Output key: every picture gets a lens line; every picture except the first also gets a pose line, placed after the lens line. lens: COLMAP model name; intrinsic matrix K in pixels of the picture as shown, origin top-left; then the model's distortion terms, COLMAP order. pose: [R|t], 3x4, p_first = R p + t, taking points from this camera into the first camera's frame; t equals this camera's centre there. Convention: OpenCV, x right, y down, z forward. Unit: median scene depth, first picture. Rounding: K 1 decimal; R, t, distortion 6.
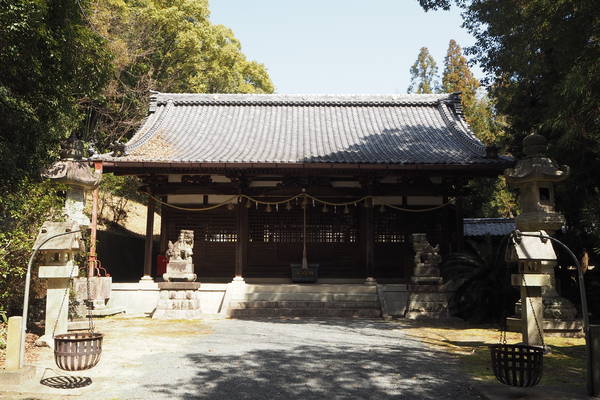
lens RADIAL K [[543.1, 0, 305.5], [0, 543.1, 202.1], [0, 0, 1]] dist [-0.010927, -0.001004]
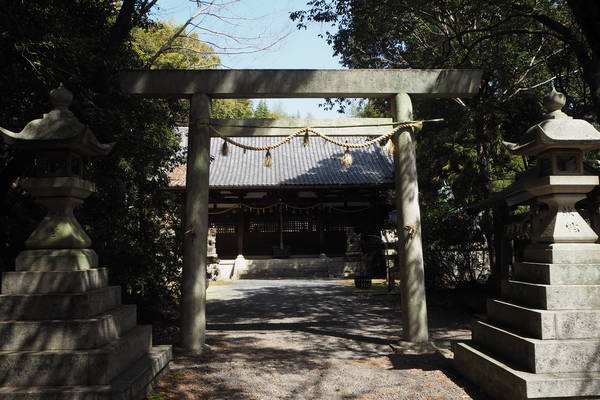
lens RADIAL K [[543.1, 0, 295.8], [0, 543.1, 199.9], [0, 0, 1]] dist [-0.010927, -0.001004]
pose [[0.999088, -0.023899, 0.035390, -0.015788], [0.022675, 0.999144, 0.034591, -0.082494], [-0.036187, -0.033757, 0.998775, -0.640707]]
